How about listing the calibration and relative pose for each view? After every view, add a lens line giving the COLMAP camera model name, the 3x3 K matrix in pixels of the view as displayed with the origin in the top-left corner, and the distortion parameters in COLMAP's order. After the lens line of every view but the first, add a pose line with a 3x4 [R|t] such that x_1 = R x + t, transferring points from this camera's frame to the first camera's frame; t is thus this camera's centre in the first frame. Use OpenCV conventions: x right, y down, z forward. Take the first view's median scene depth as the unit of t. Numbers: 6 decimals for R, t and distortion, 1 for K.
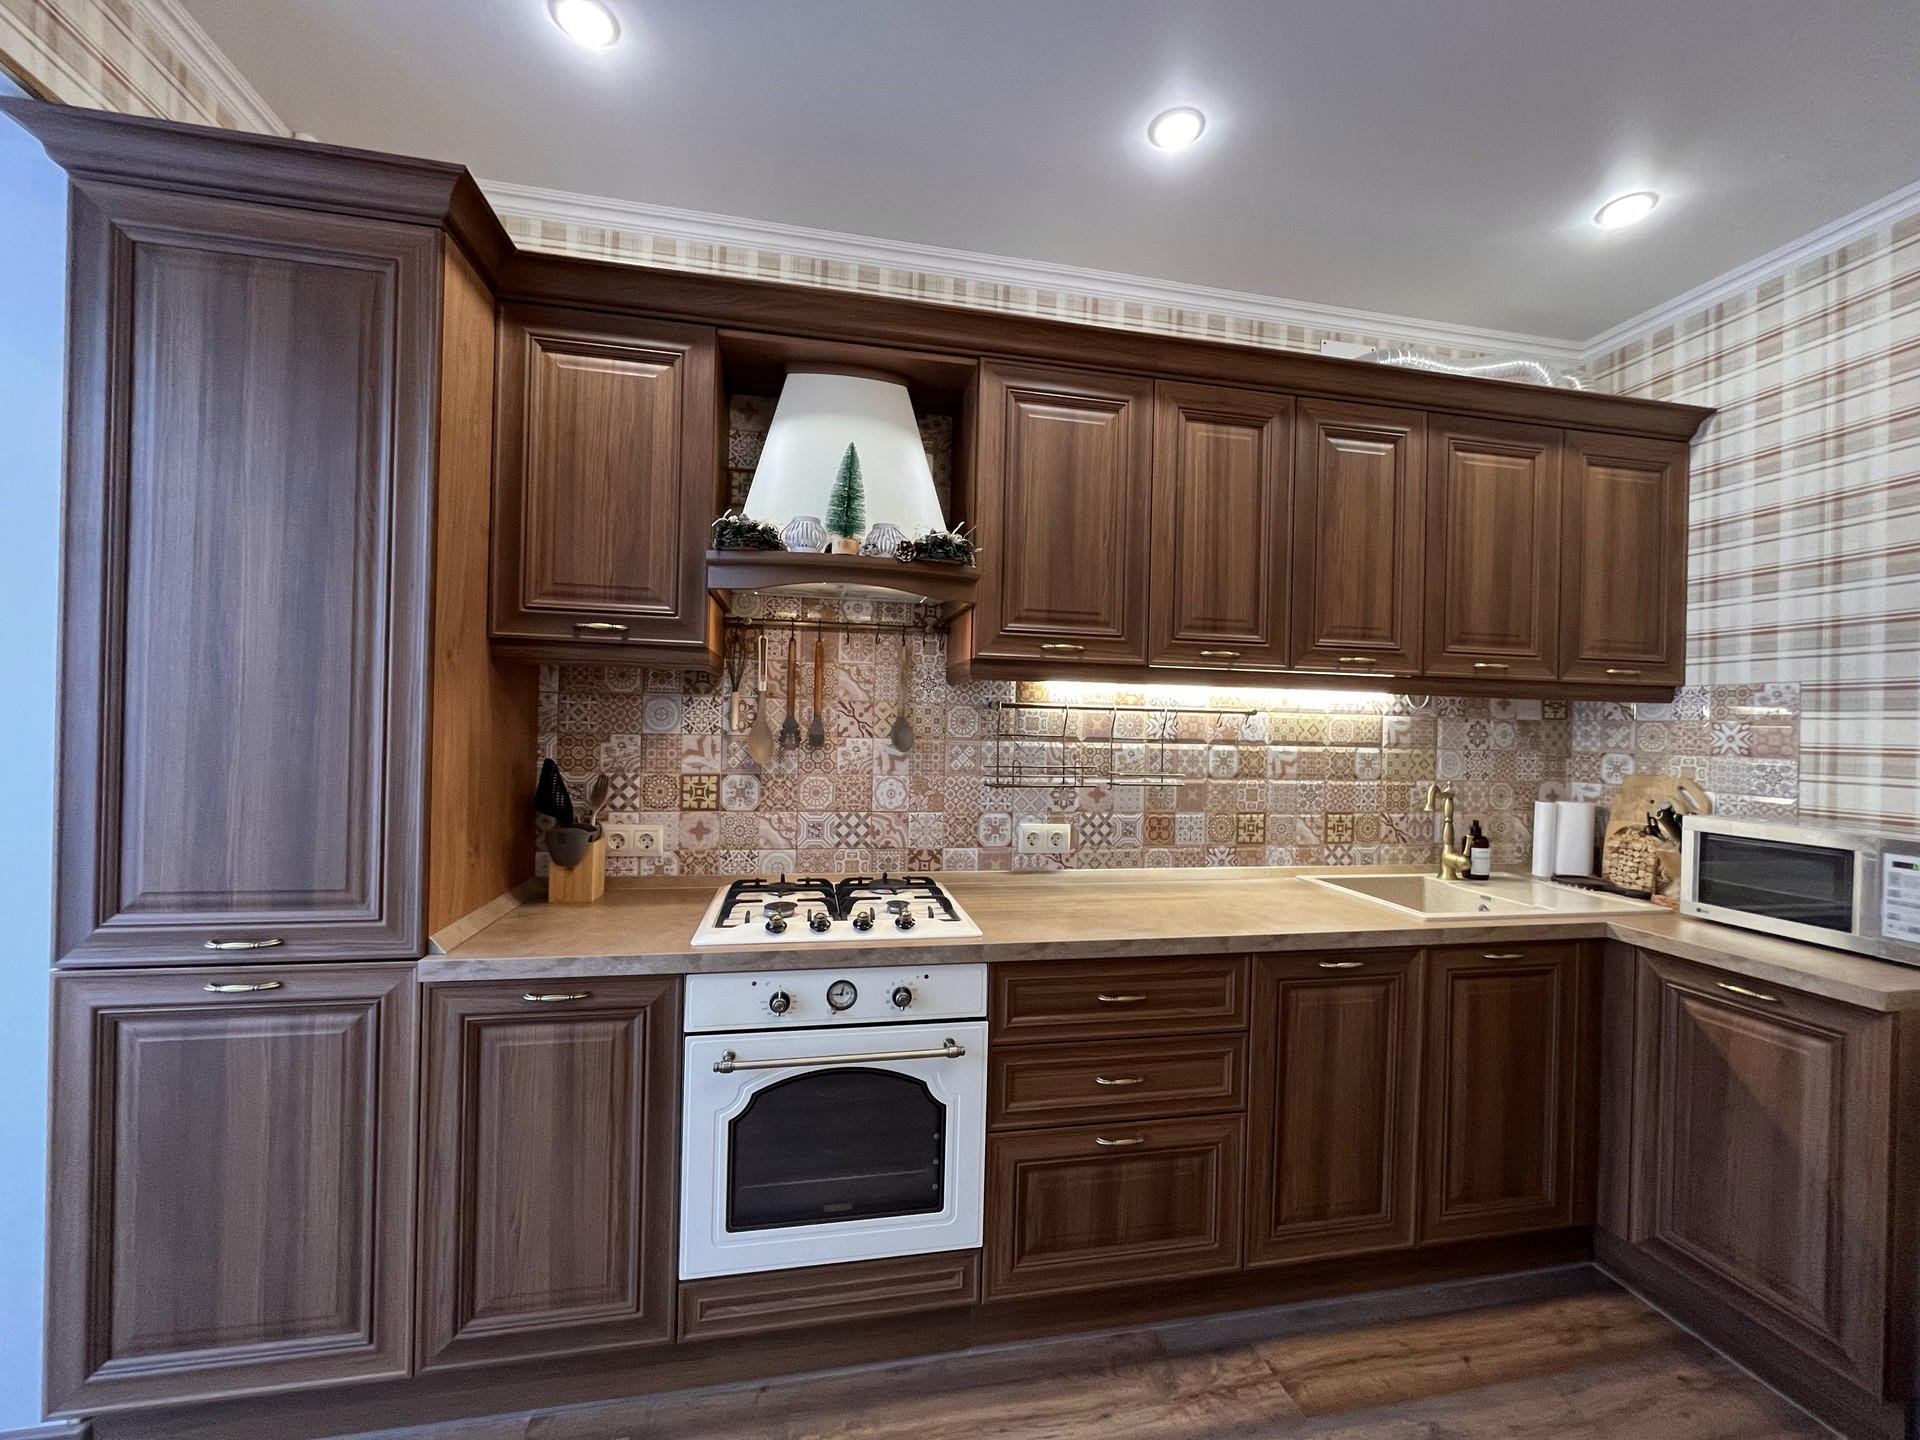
lens RADIAL K [[771.3, 0, 961.8], [0, 771.3, 725.9], [0, 0, 1]] dist [-0.004143, 0.000245]
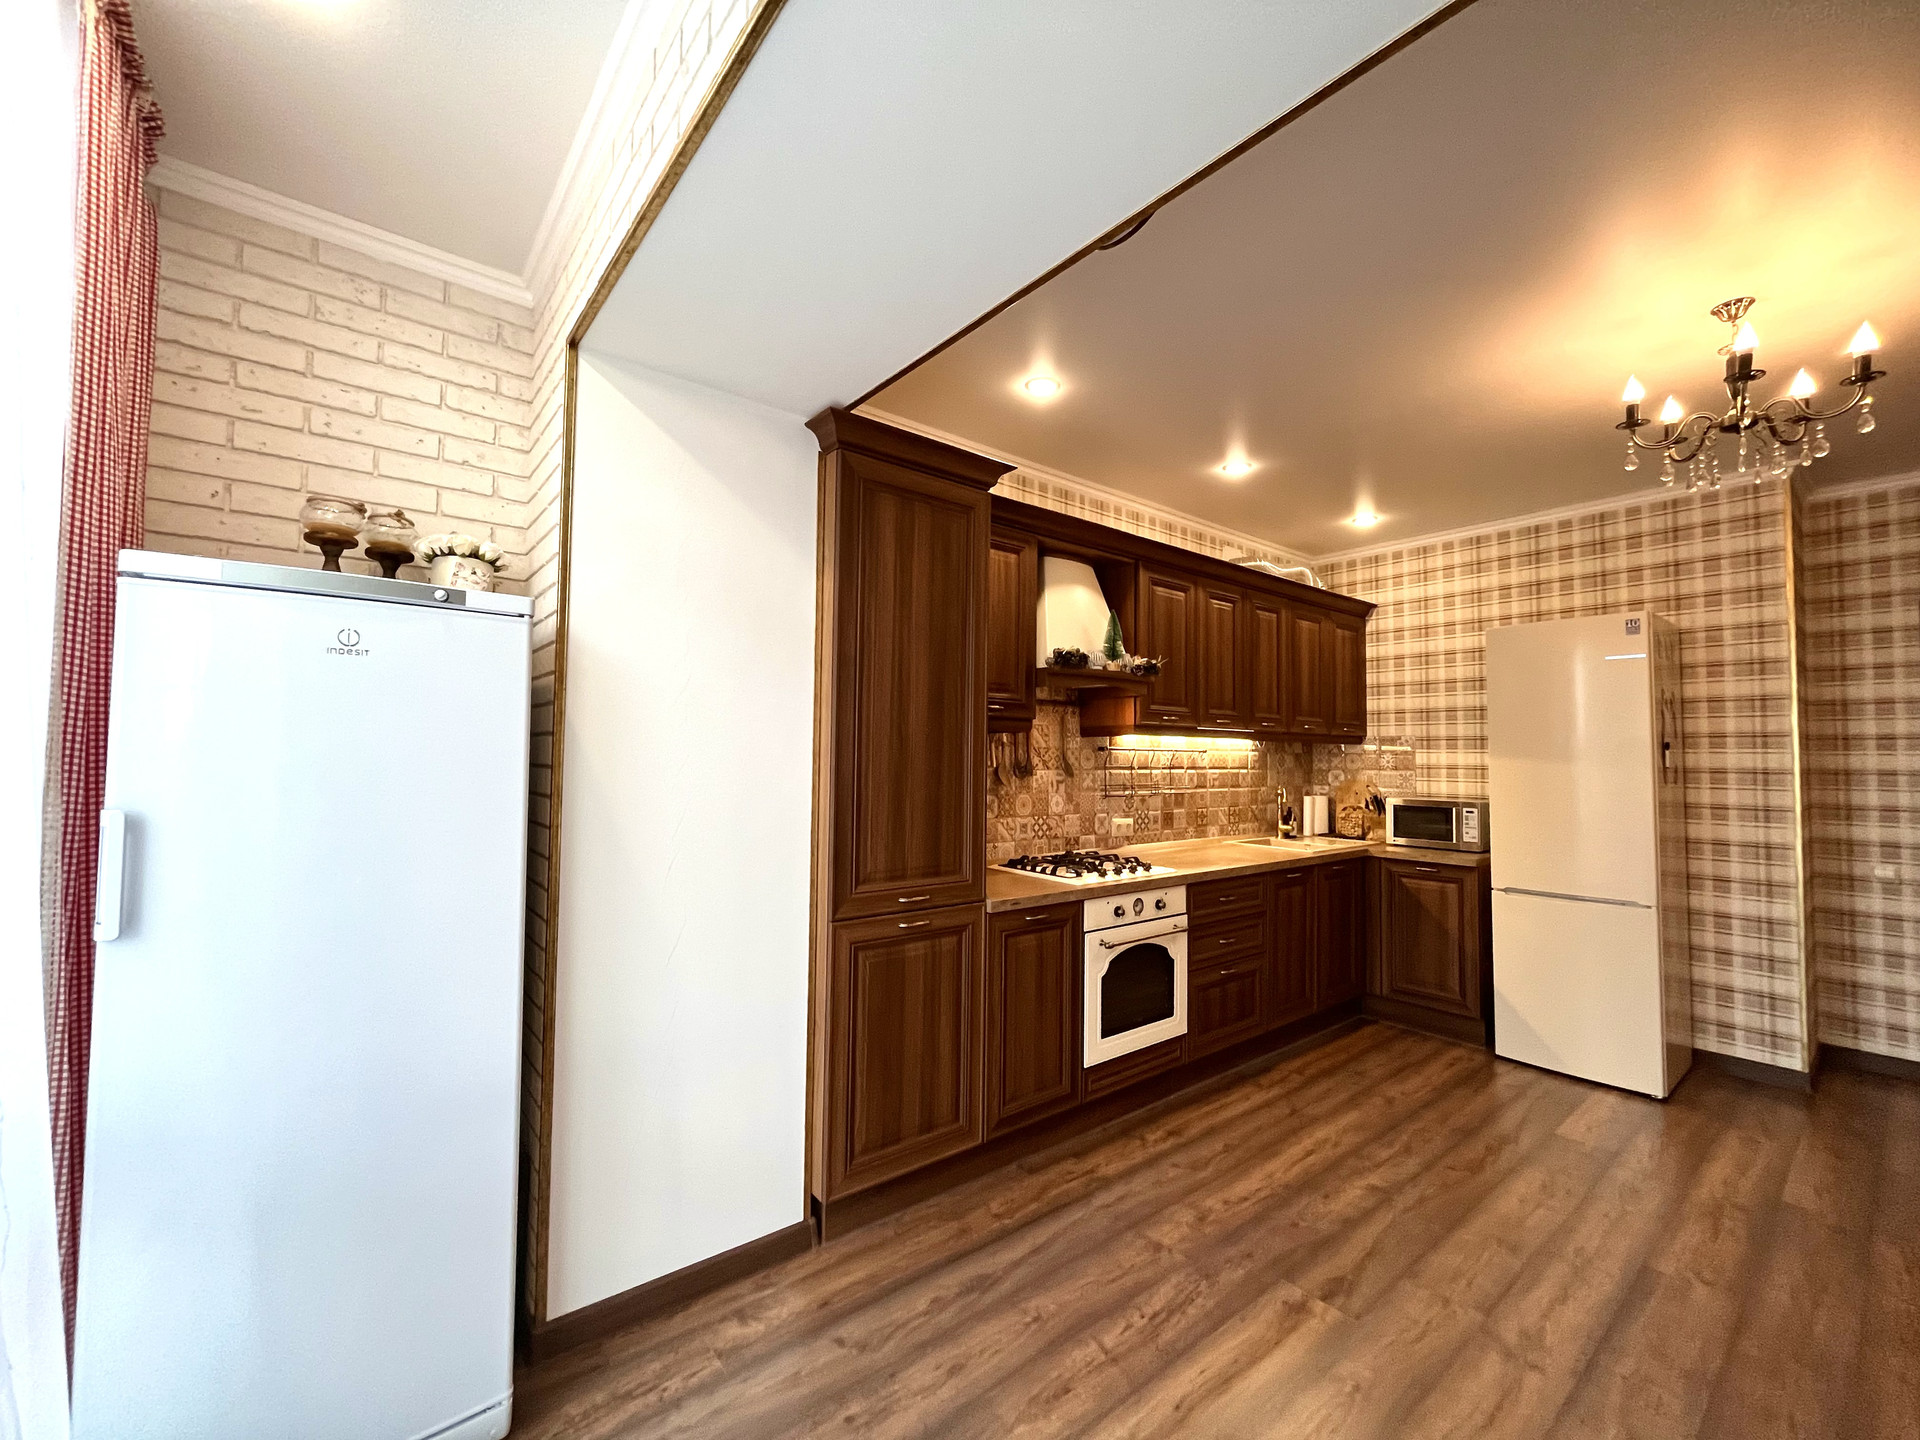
lens RADIAL K [[771.3, 0, 961.2], [0, 771.3, 727.4], [0, 0, 1]] dist [-0.004143, 0.000245]
pose [[0.891988, 0.003876, 0.452042, -1.039534], [0.010169, 0.999538, -0.028636, -0.029945], [-0.451944, 0.030139, 0.891537, -0.376460]]
